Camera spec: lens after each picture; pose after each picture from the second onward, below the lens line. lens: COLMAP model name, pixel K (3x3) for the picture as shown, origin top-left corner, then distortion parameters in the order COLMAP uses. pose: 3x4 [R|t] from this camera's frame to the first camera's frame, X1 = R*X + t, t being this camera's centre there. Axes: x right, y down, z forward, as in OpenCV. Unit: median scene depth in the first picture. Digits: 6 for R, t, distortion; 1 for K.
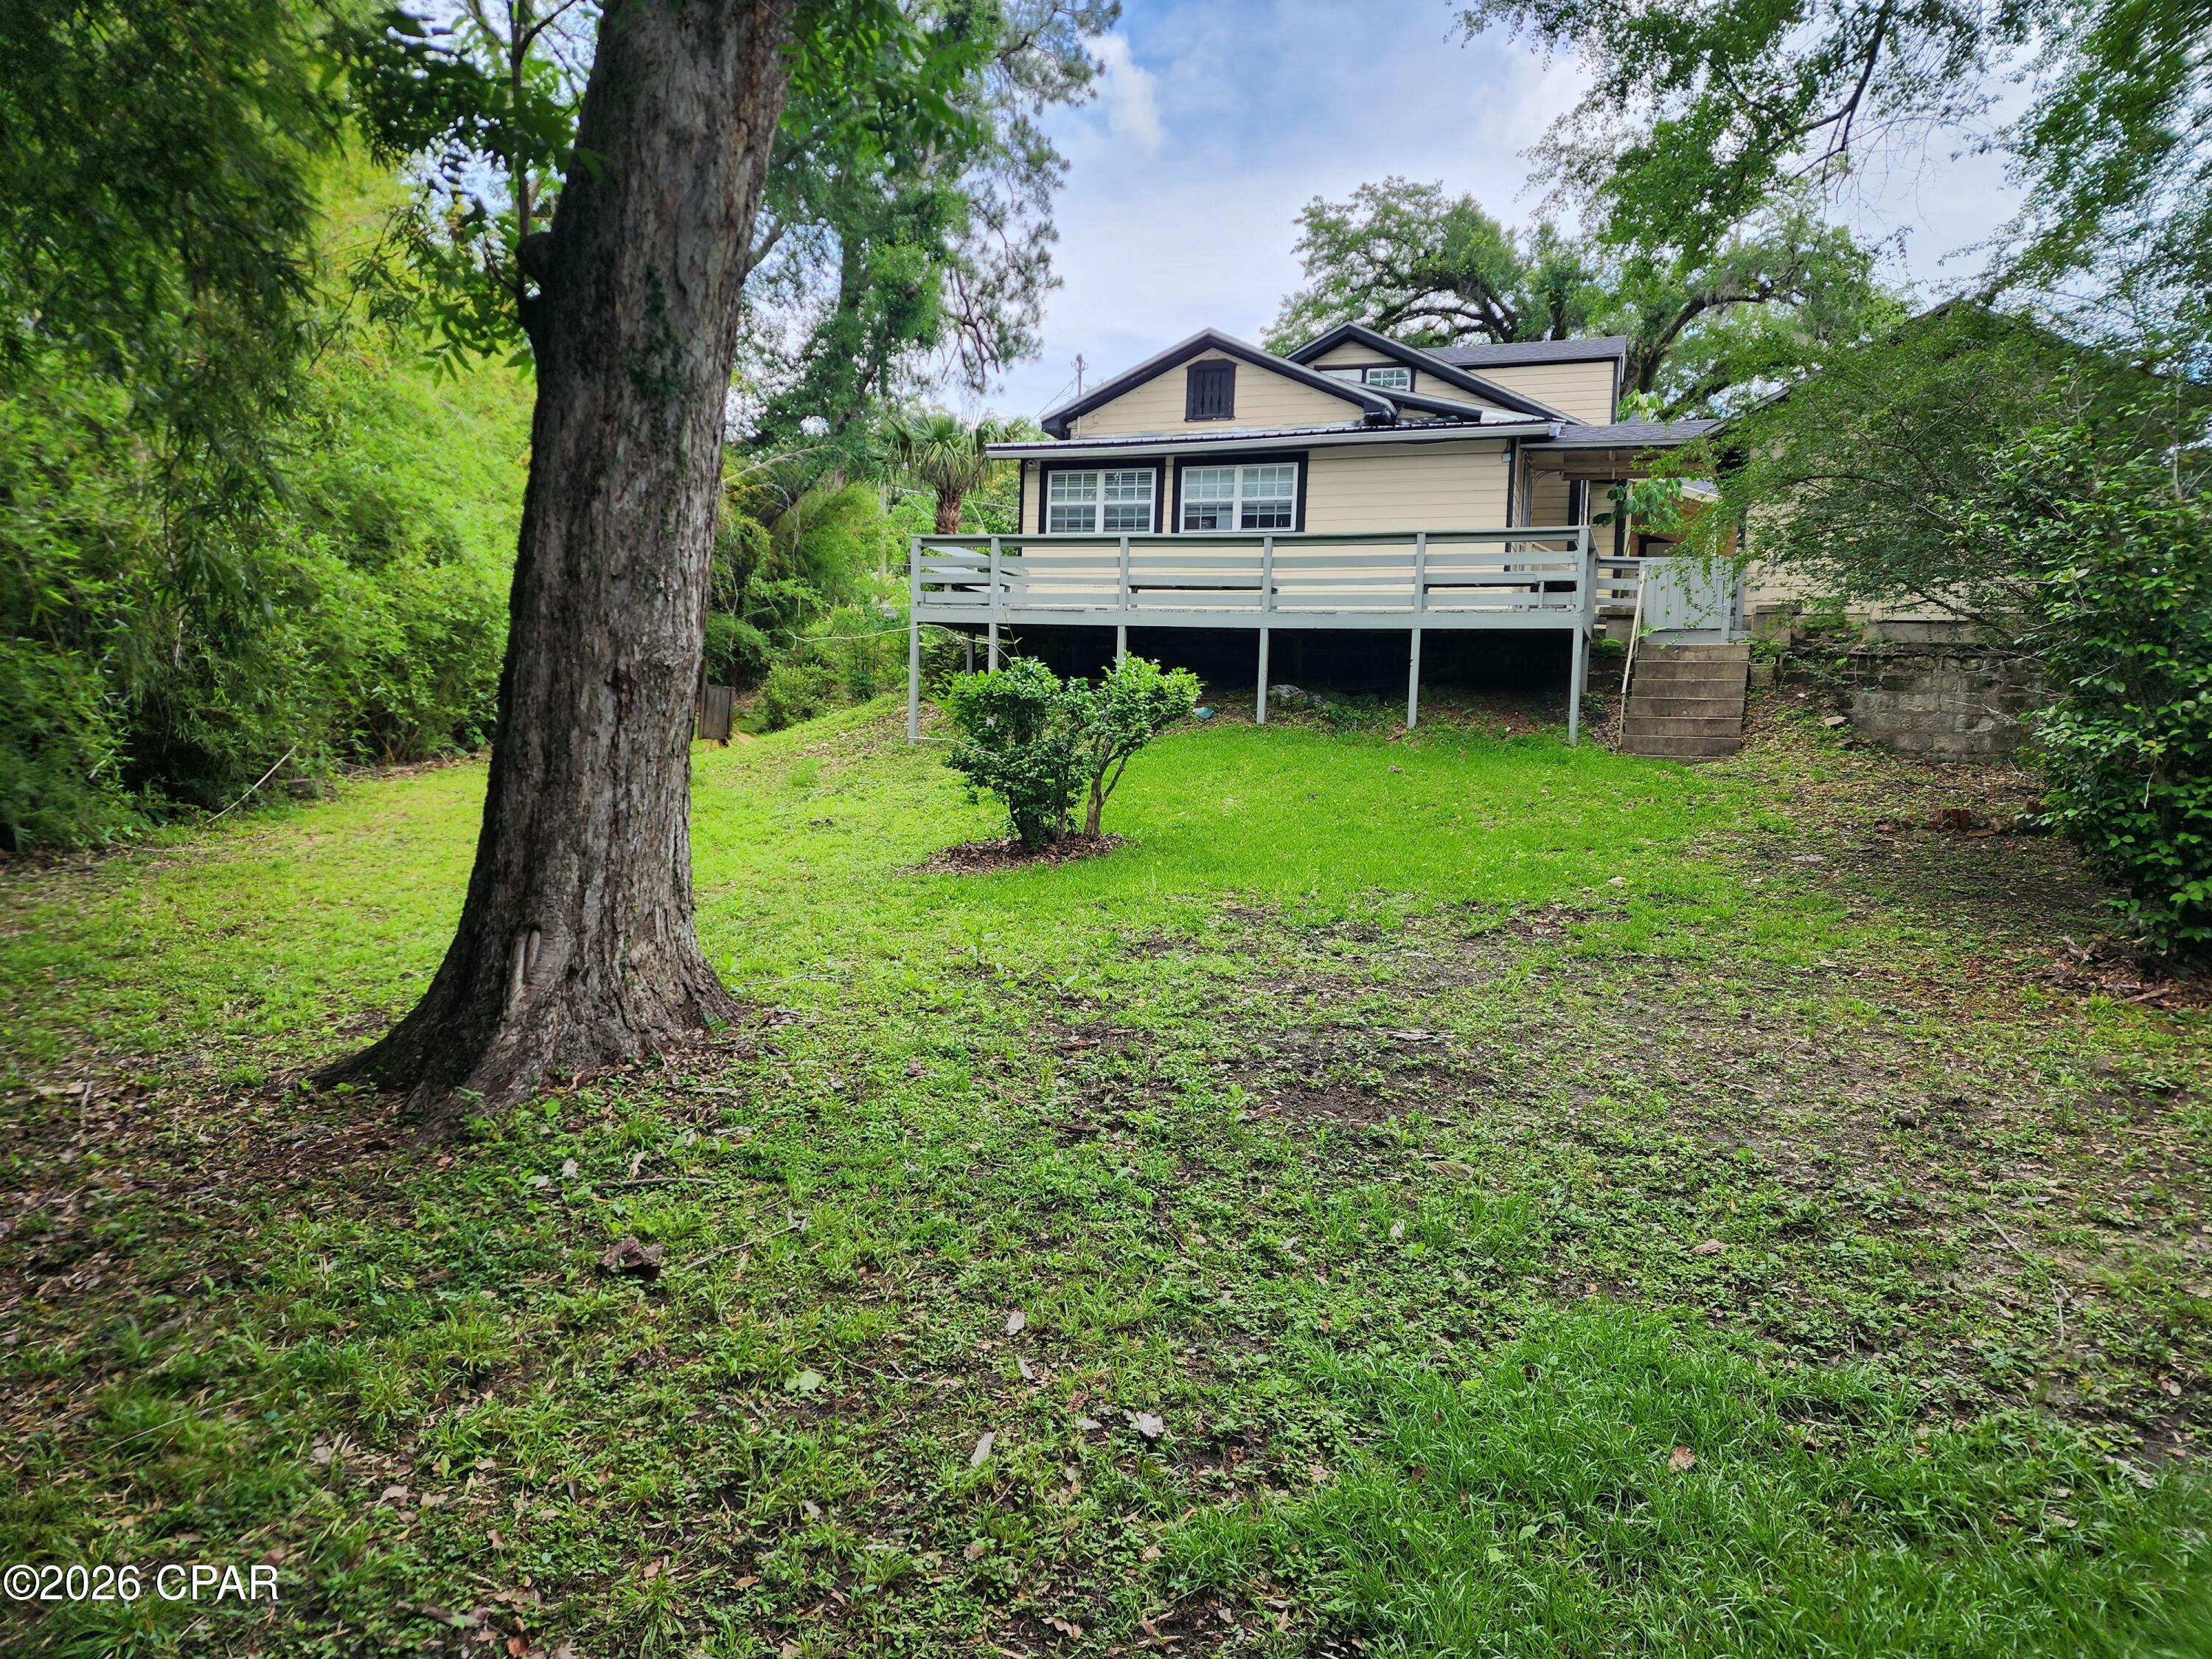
lens RADIAL K [[1464.5, 0, 1106.0], [0, 1464.5, 829.5], [0, 0, 1]] dist [0.073796, -0.069089]
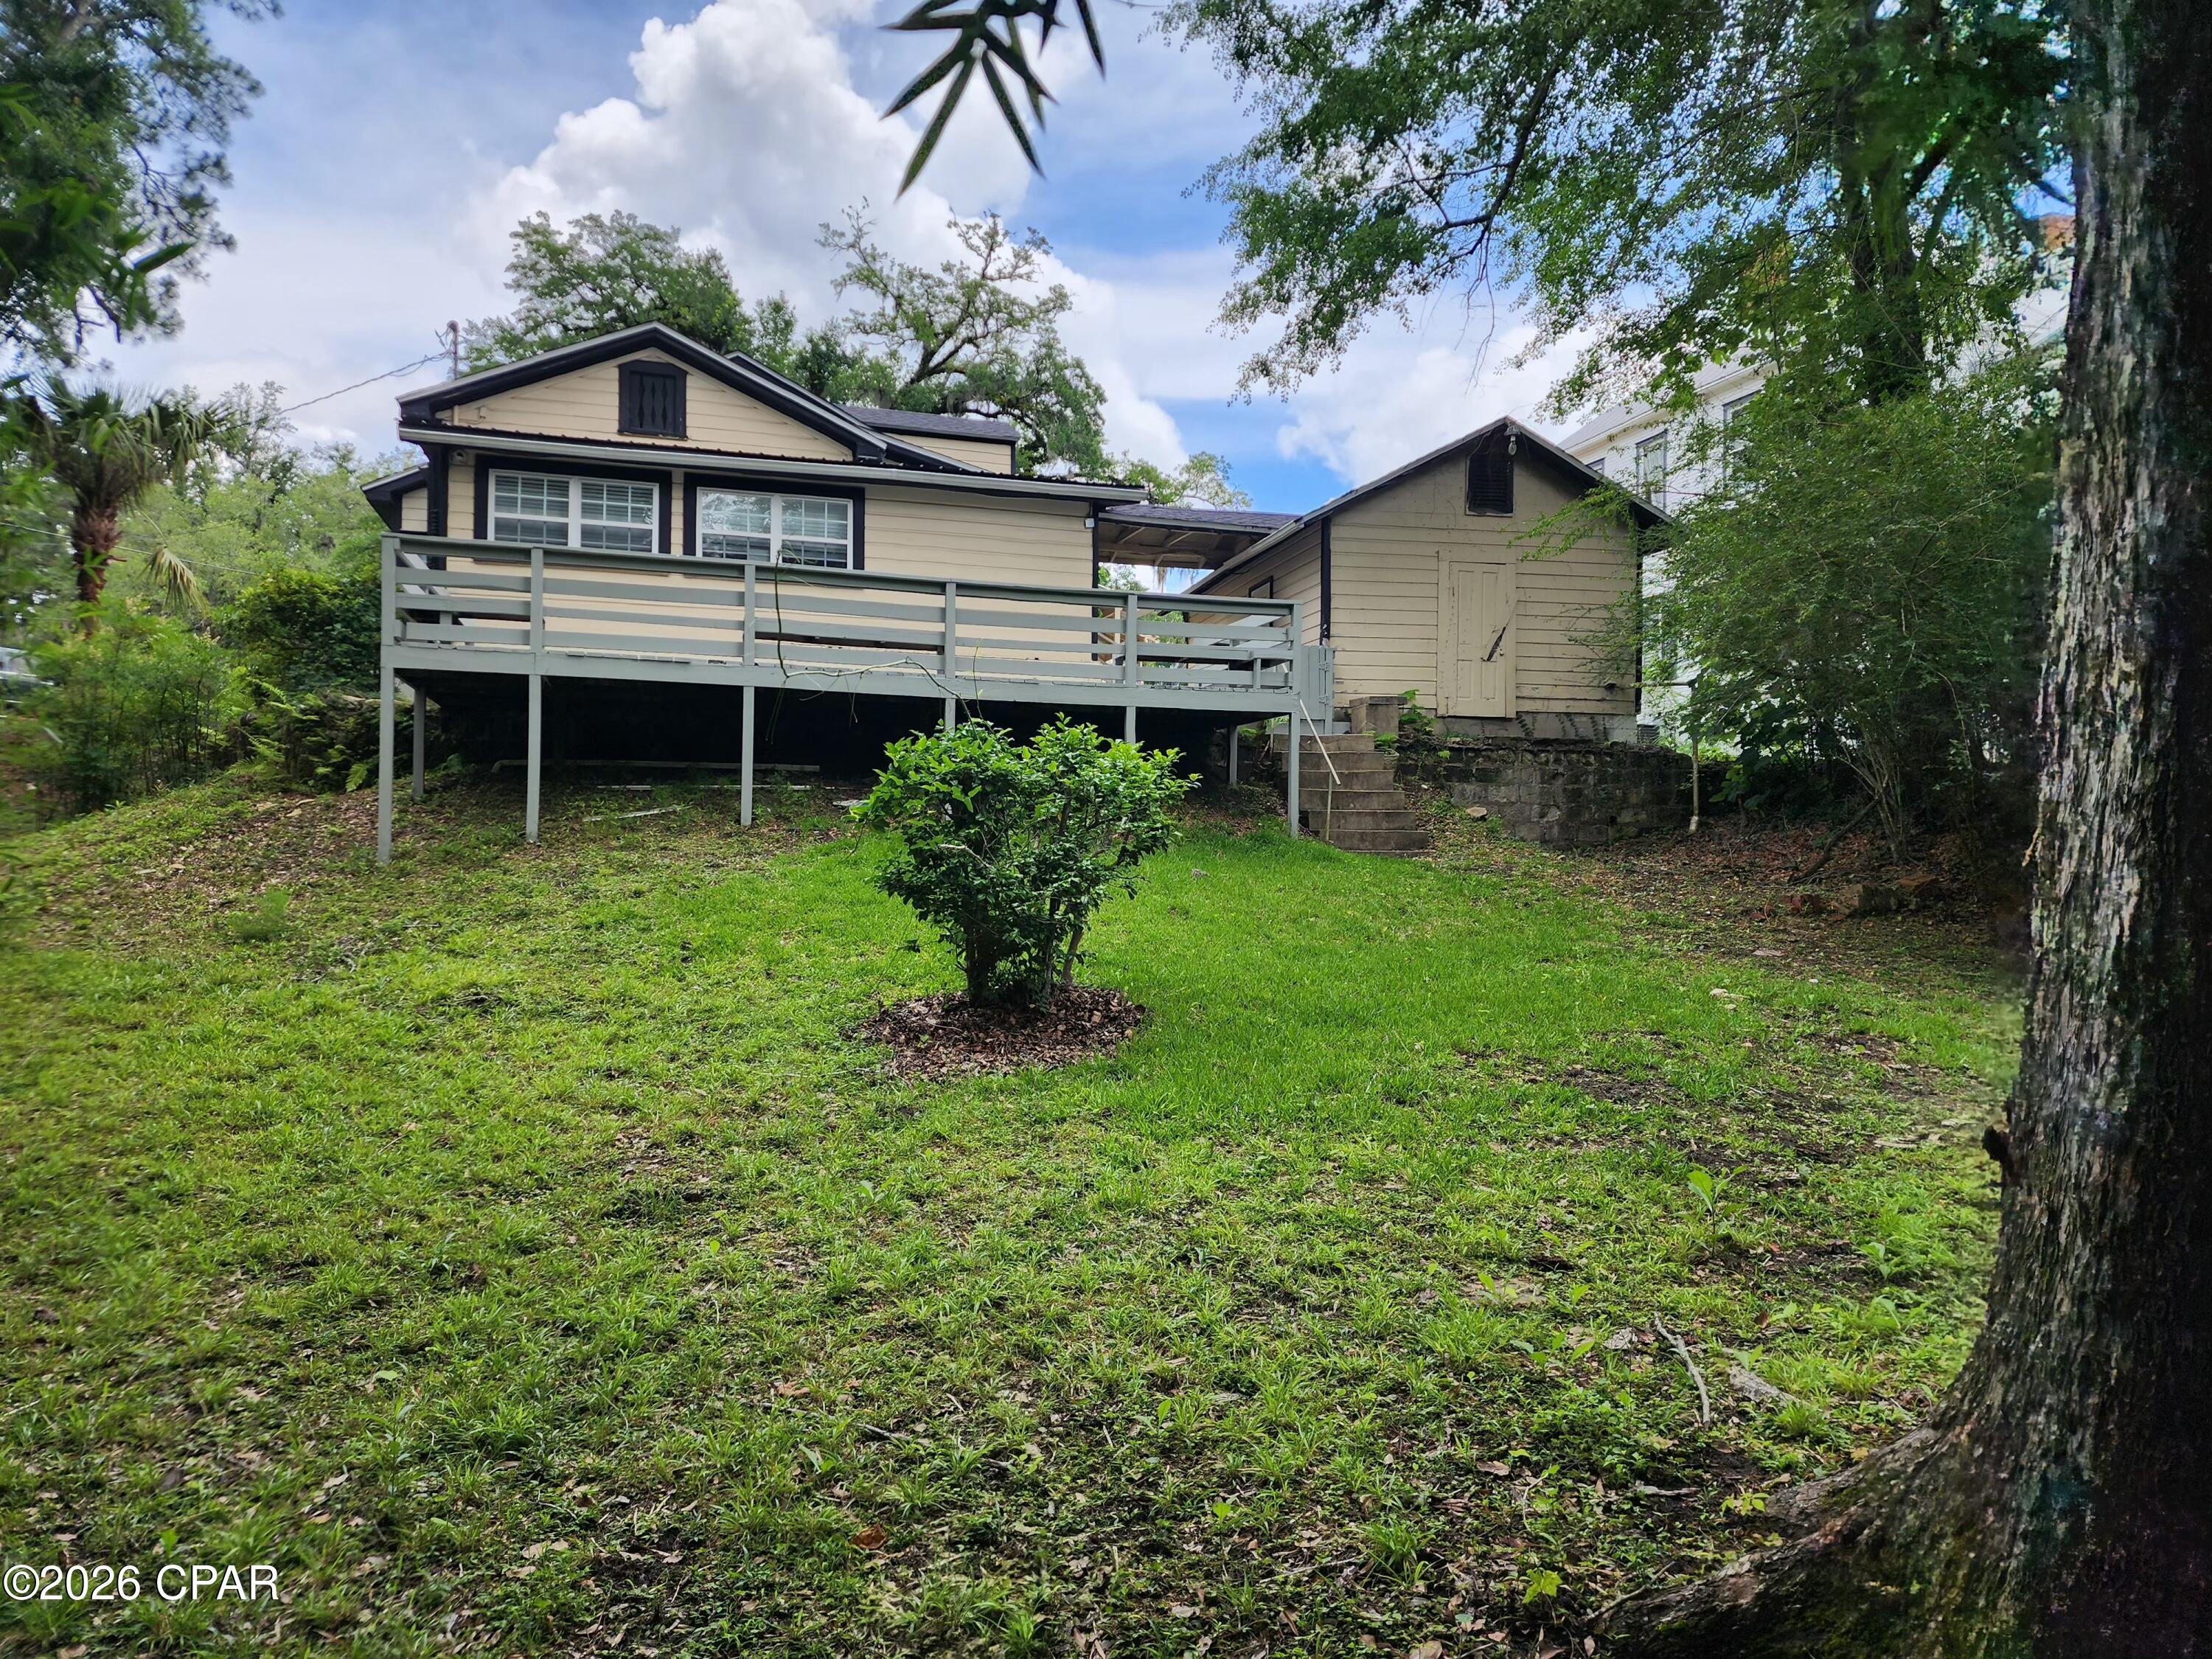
lens RADIAL K [[1464.5, 0, 1106.0], [0, 1464.5, 829.5], [0, 0, 1]] dist [0.073796, -0.069089]
pose [[0.799143, -0.016462, 0.600916, -0.236841], [0.055691, 0.997354, -0.046739, -0.021521], [-0.598556, 0.070816, 0.797945, 0.269694]]
